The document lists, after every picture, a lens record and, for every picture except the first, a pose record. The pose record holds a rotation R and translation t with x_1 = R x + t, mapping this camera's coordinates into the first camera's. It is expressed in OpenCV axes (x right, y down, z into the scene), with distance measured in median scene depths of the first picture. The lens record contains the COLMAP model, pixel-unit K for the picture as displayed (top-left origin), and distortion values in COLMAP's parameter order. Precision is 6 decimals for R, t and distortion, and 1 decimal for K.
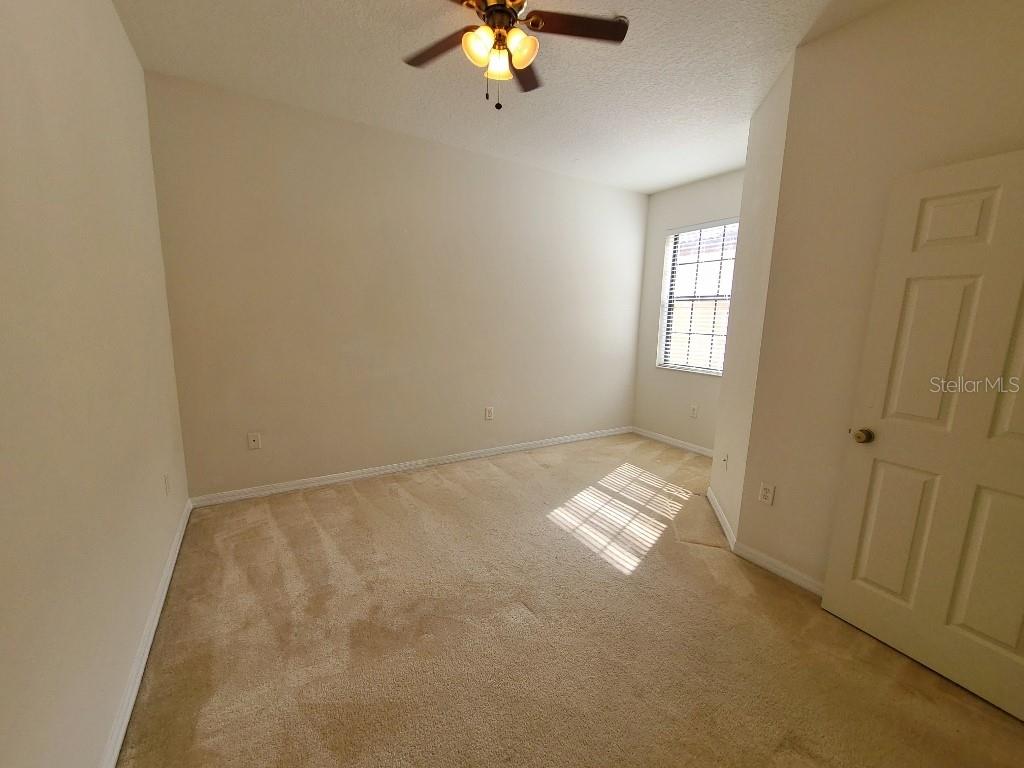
lens RADIAL K [[418.6, 0, 518.4], [0, 418.6, 386.2], [0, 0, 1]] dist [-0.001016, -0.001166]
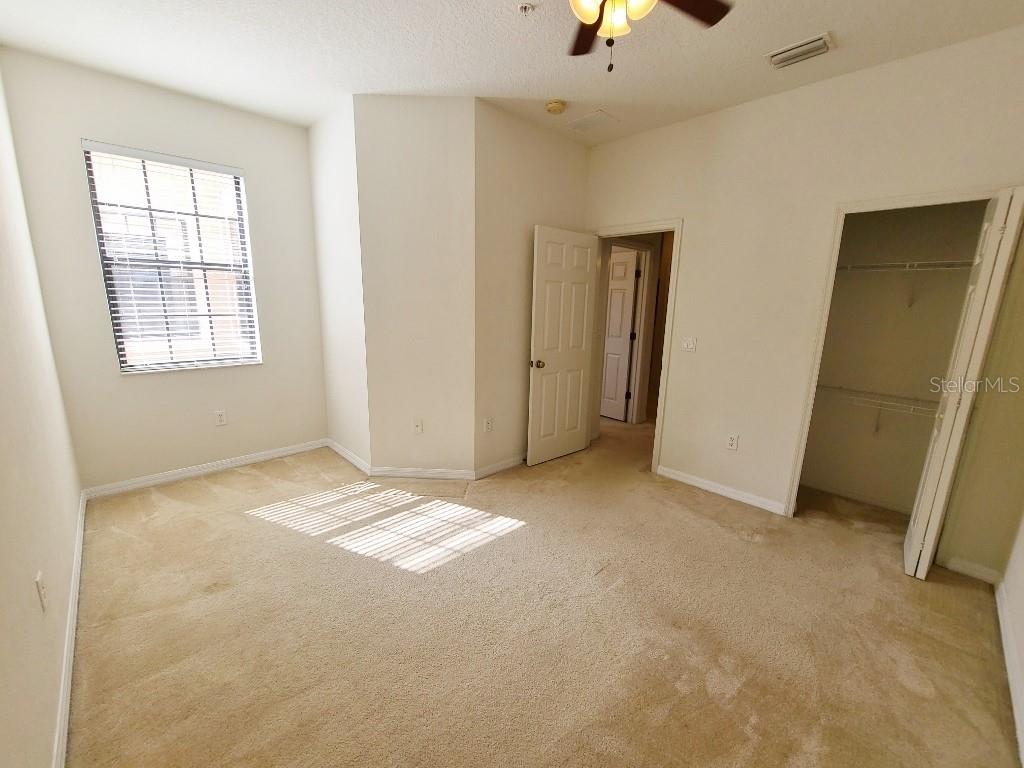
lens RADIAL K [[418.6, 0, 518.4], [0, 418.6, 386.2], [0, 0, 1]] dist [-0.001016, -0.001166]
pose [[-0.209231, -0.232382, 0.949853, -0.582511], [0.133856, 0.955403, 0.263225, -0.178014], [-0.968661, 0.182219, -0.168794, 0.865299]]
